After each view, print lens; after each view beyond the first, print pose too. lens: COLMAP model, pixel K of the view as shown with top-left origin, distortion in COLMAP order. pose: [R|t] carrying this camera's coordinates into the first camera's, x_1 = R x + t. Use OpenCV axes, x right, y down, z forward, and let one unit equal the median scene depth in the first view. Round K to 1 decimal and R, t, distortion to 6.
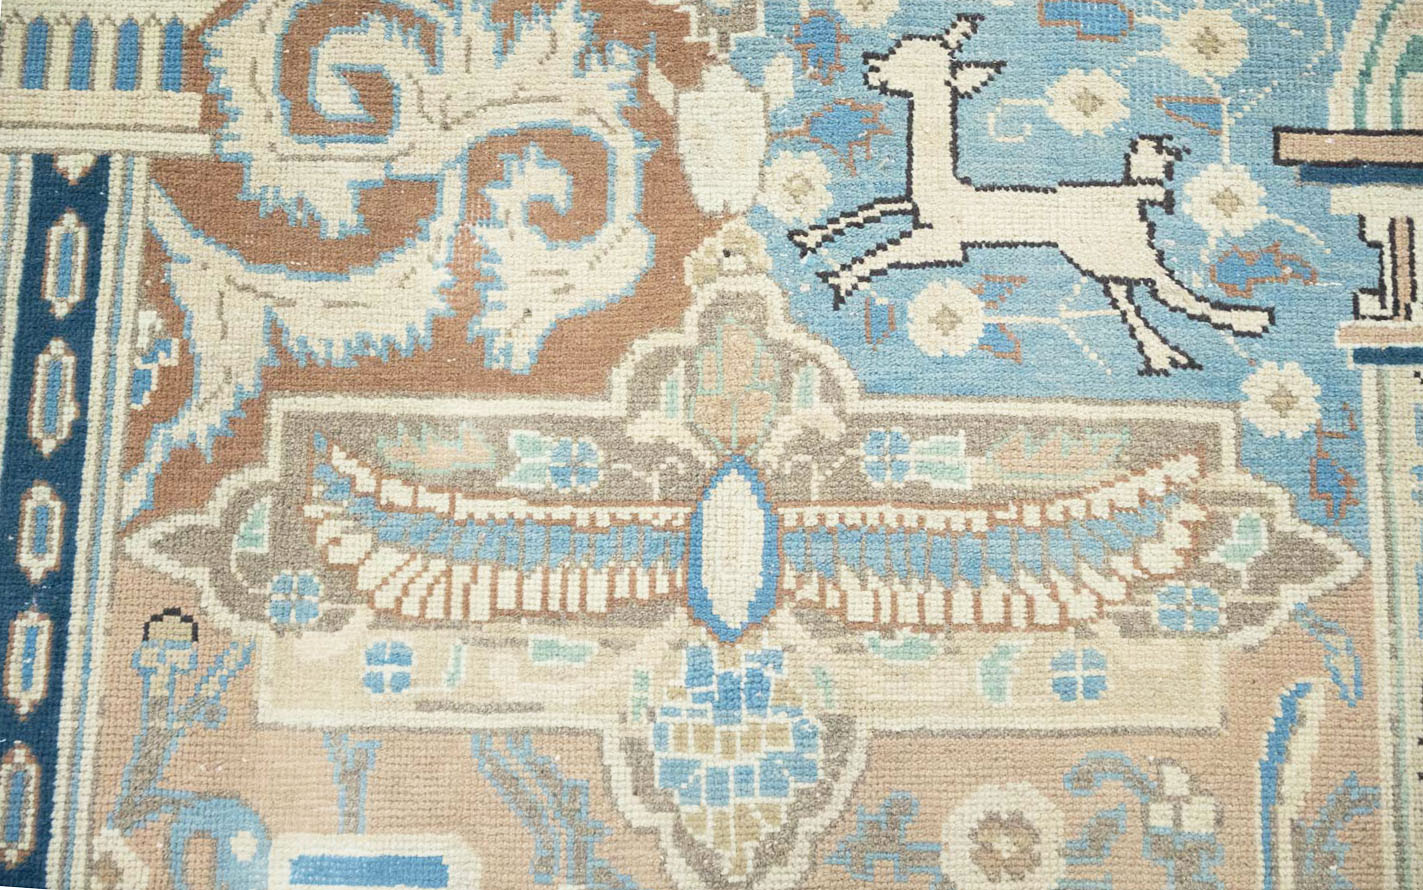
lens RADIAL K [[1161.9, 0, 722.7], [0, 1161.9, 459.9], [0, 0, 1]] dist [0.000948, -0.008879]
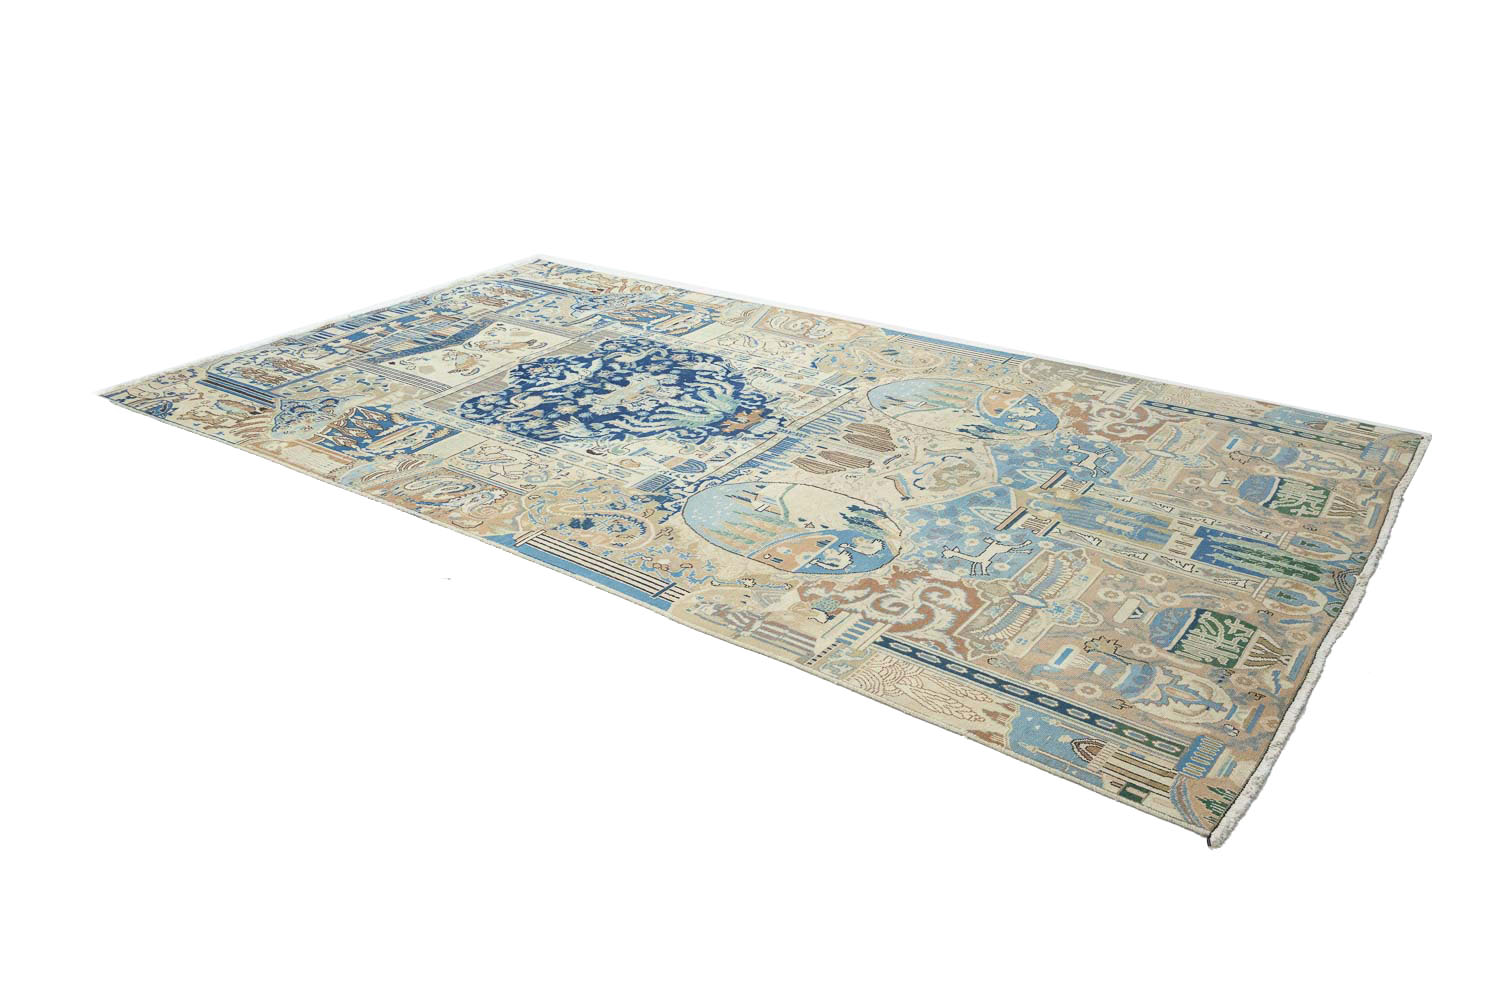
lens RADIAL K [[1247.7, 0, 728.2], [0, 1247.7, 506.9], [0, 0, 1]] dist [0.001126, -0.000455]
pose [[0.583948, -0.370871, 0.722121, -3.994601], [0.809110, 0.338134, -0.480632, 1.324096], [-0.065921, 0.864939, 0.497528, -1.646640]]
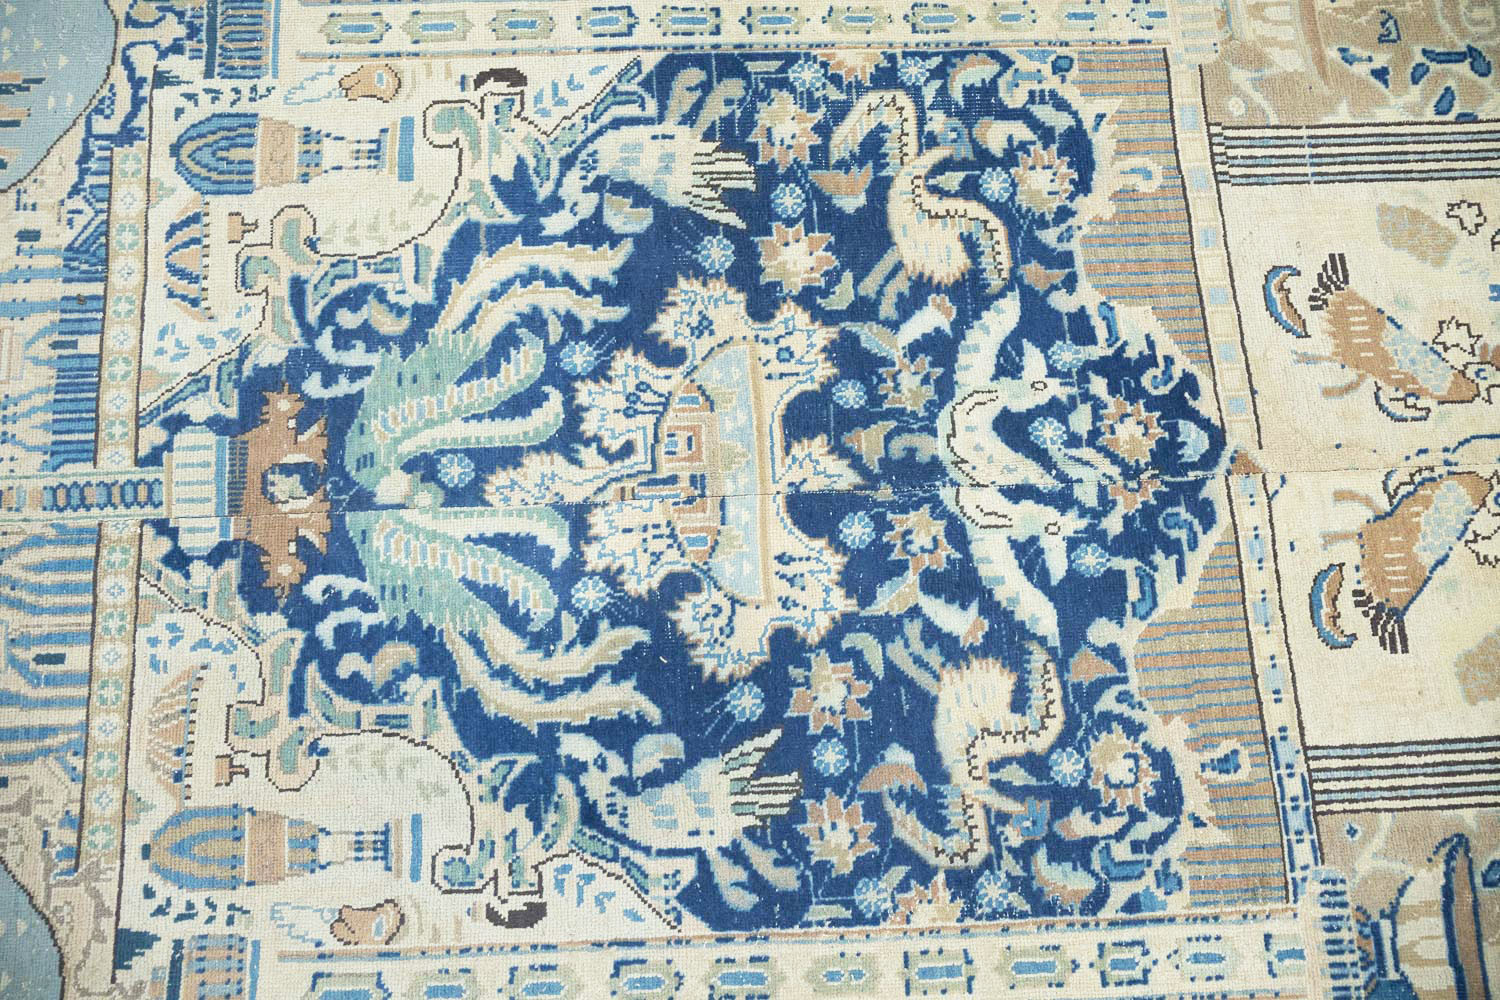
lens RADIAL K [[1247.7, 0, 734.0], [0, 1247.7, 497.2], [0, 0, 1]] dist [0.001126, -0.000455]
pose [[0.055315, 0.972697, -0.225391, 1.414567], [-0.994310, 0.074246, 0.076393, -2.782293], [0.091042, 0.219883, 0.971269, -0.780242]]
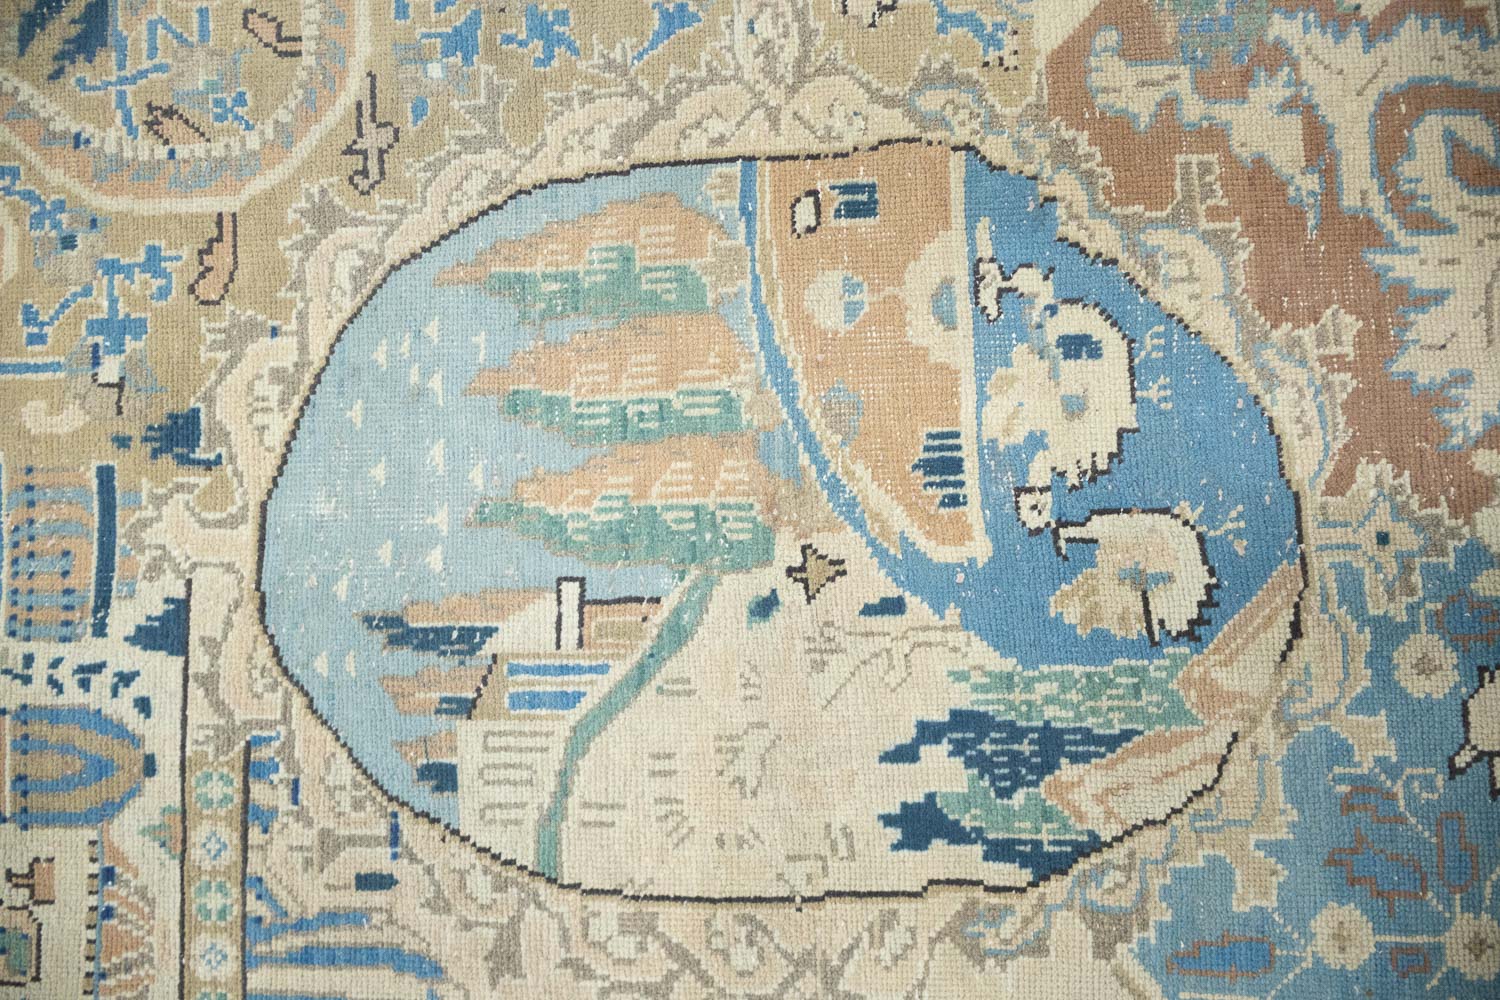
lens RADIAL K [[1247.7, 0, 761.3], [0, 1247.7, 496.0], [0, 0, 1]] dist [0.001126, -0.000455]
pose [[-0.019867, -0.999009, 0.039817, 1.679837], [0.999716, -0.019325, 0.013946, -1.046412], [-0.013163, 0.040083, 0.999110, -0.153994]]
